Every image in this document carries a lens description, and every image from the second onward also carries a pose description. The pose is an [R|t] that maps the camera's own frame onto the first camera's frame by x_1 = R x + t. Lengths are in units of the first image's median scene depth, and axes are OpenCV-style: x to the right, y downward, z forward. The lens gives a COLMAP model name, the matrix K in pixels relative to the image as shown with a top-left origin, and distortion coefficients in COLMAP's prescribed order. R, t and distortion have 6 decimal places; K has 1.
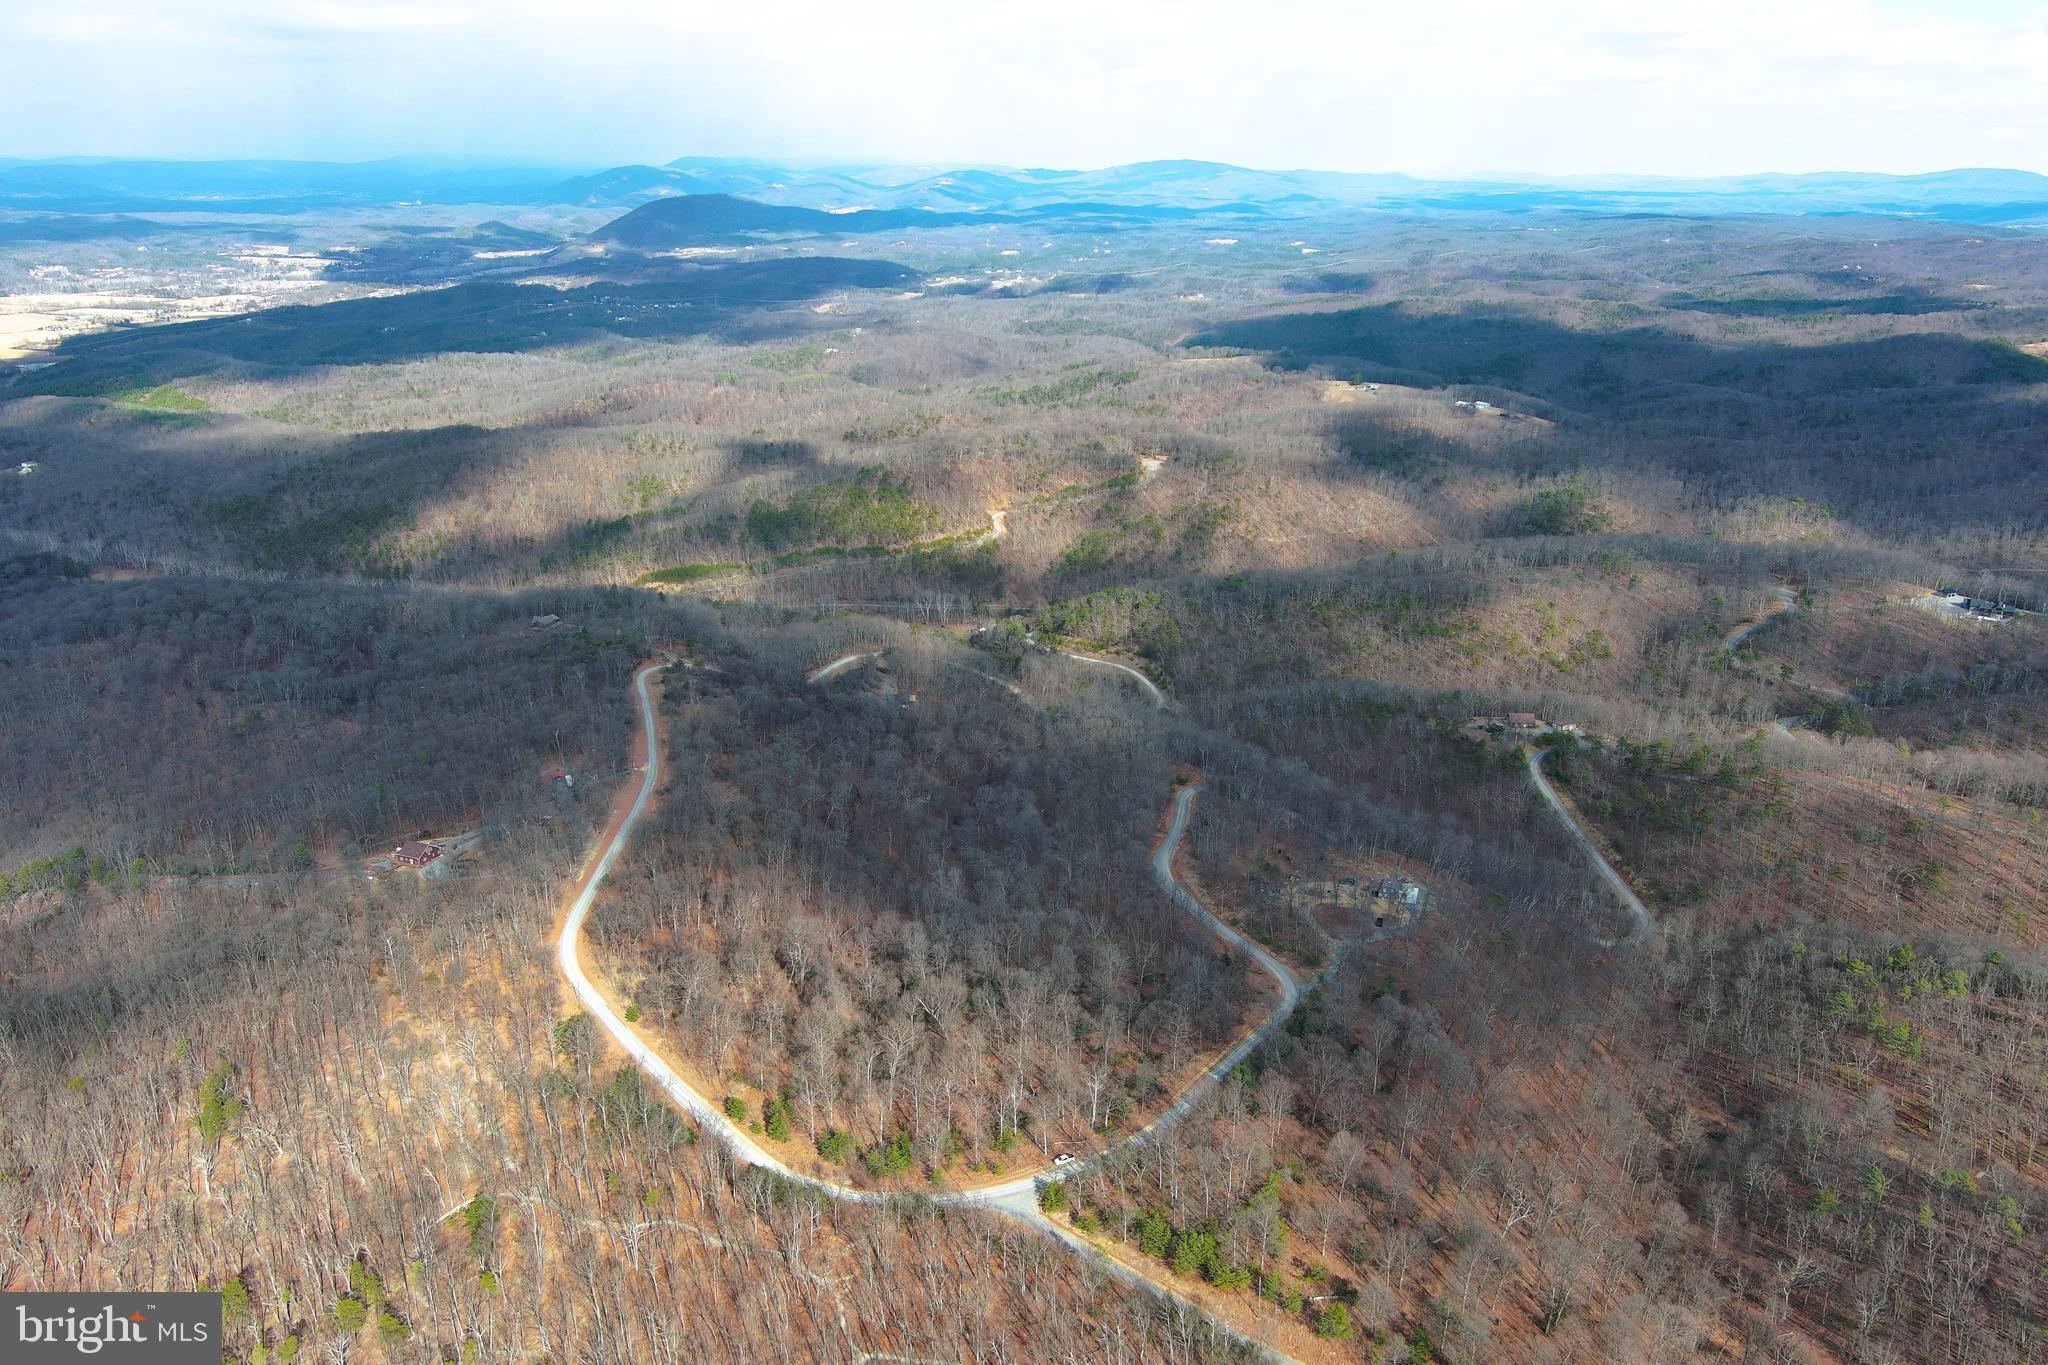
lens RADIAL K [[1585.7, 0, 1029.0], [0, 1585.7, 688.1], [0, 0, 1]] dist [0.020432, -0.018226]
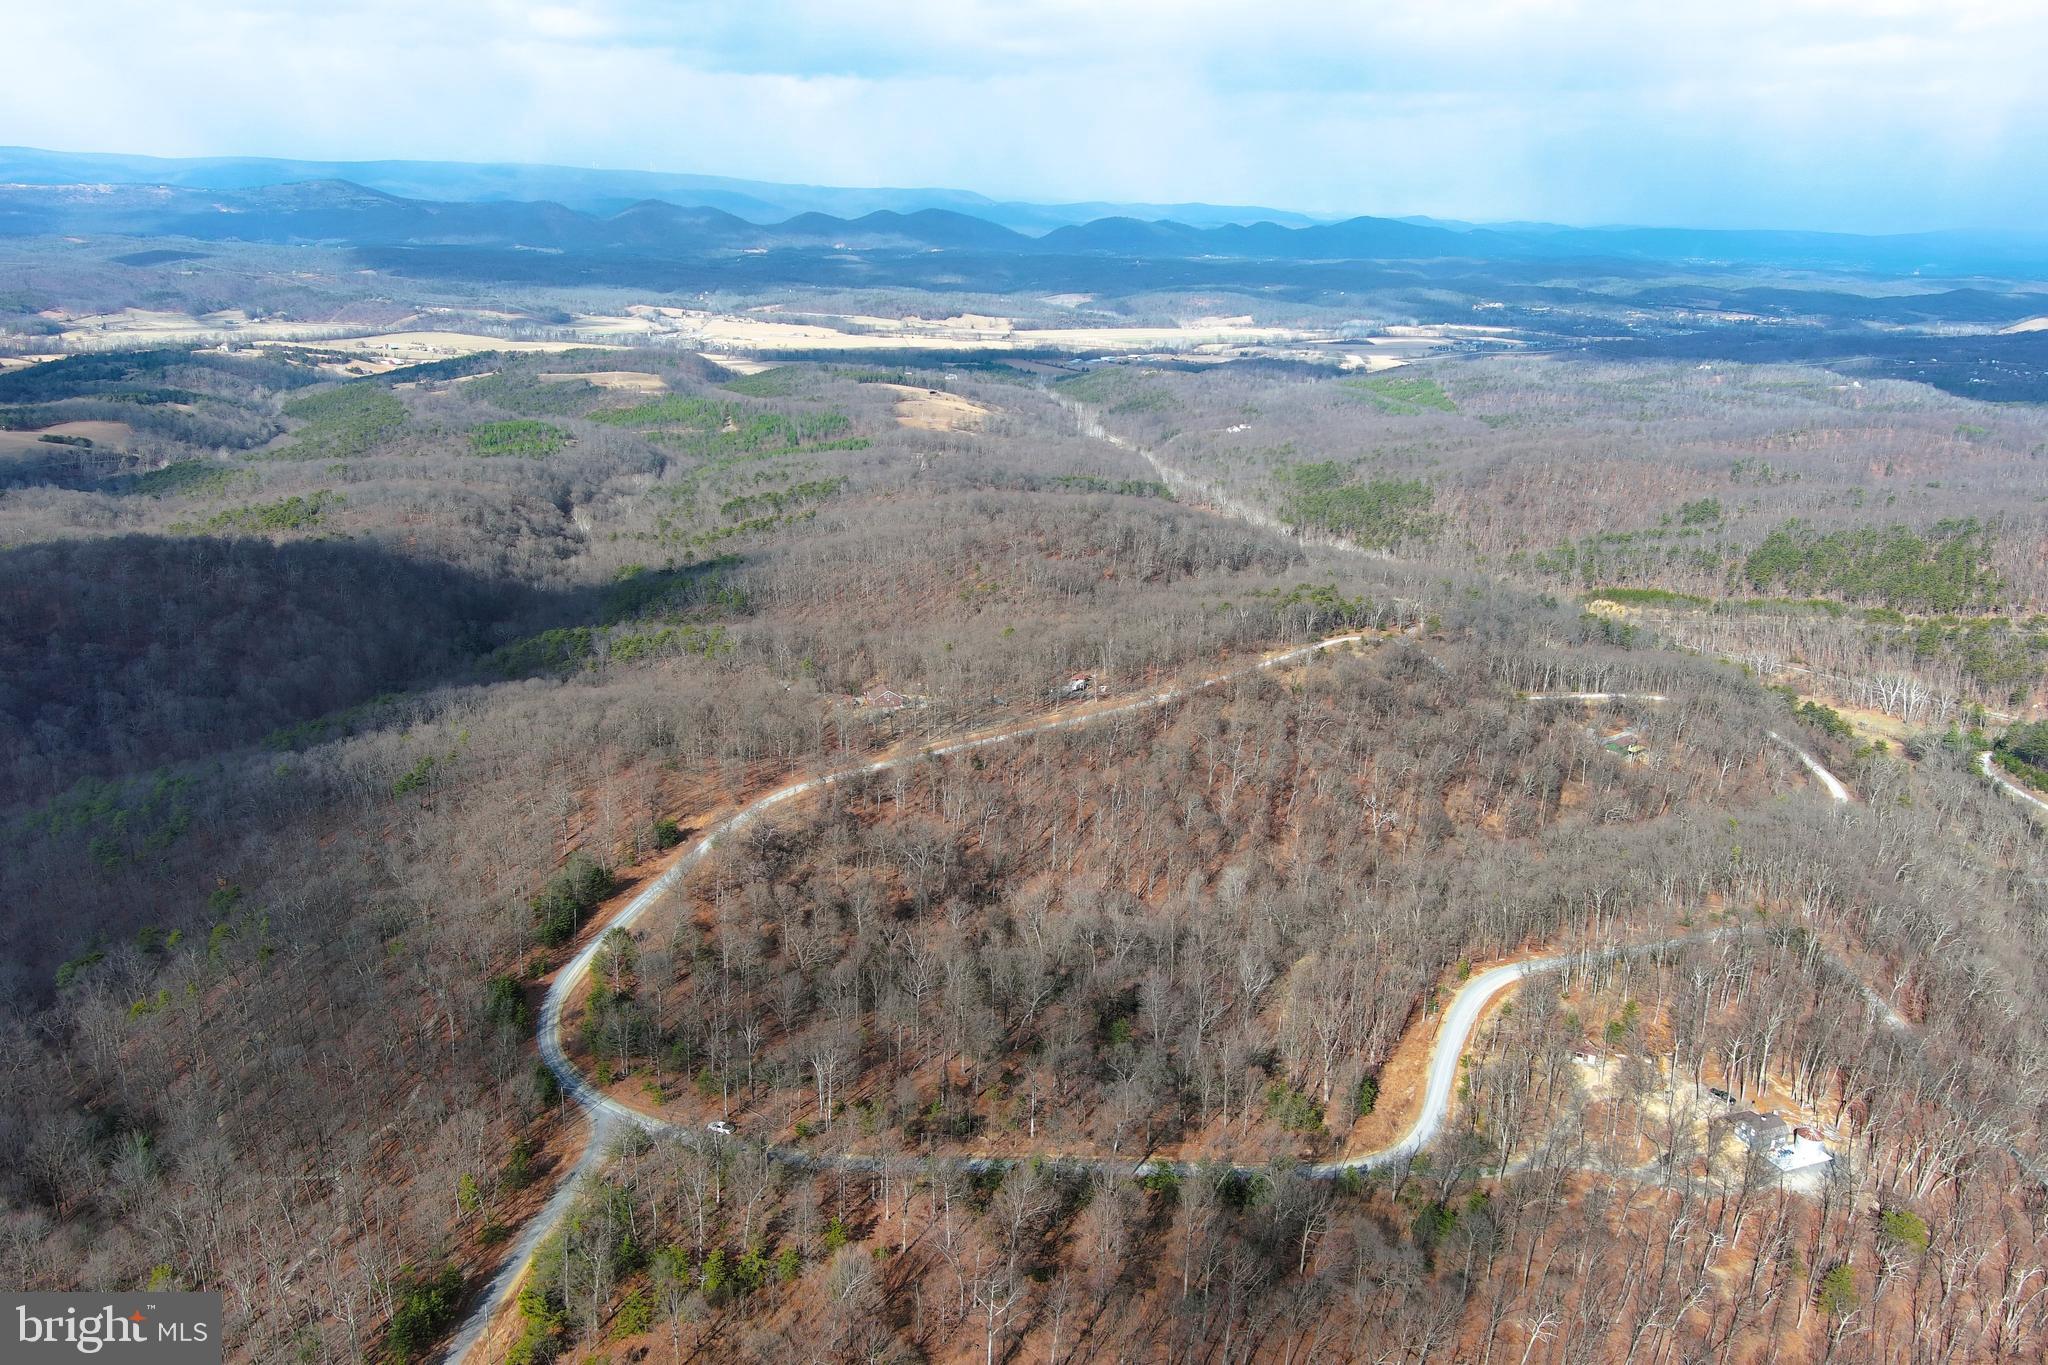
lens RADIAL K [[1585.7, 0, 1030.8], [0, 1585.7, 685.7], [0, 0, 1]] dist [0.020432, -0.018226]
pose [[0.642755, 0.228820, -0.731100, 0.437873], [-0.262654, 0.962328, 0.070274, -0.000045], [0.719638, 0.146857, 0.678641, 0.389775]]
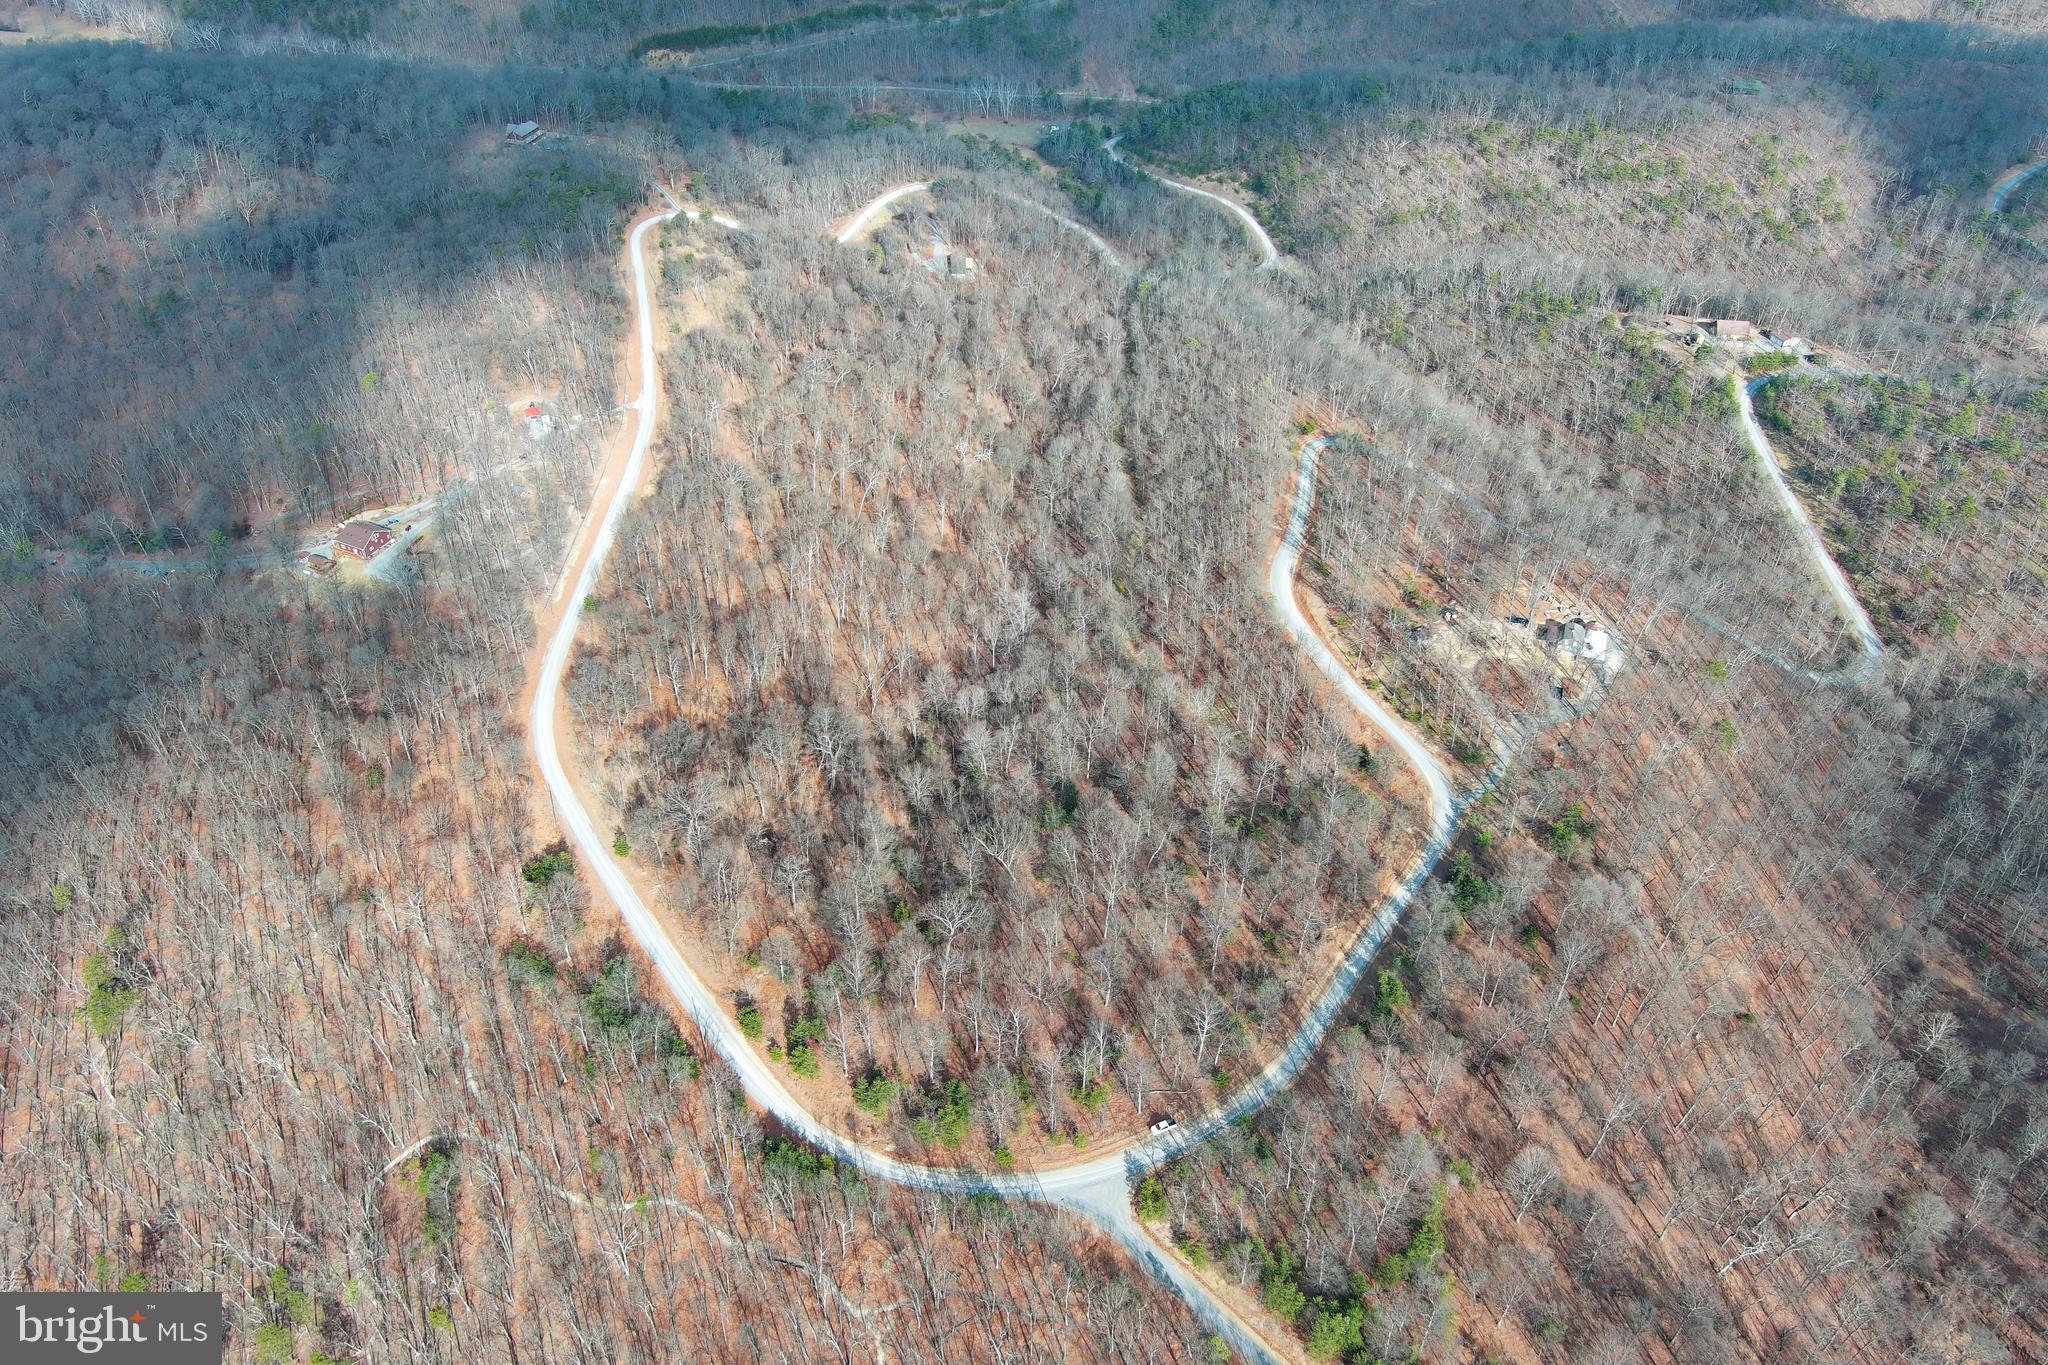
lens RADIAL K [[1585.7, 0, 1022.2], [0, 1585.7, 689.6], [0, 0, 1]] dist [0.020432, -0.018226]
pose [[0.999024, 0.031568, -0.030887, -0.021290], [-0.018024, 0.929881, 0.367419, -0.134138], [0.040320, -0.366504, 0.929542, 0.239957]]
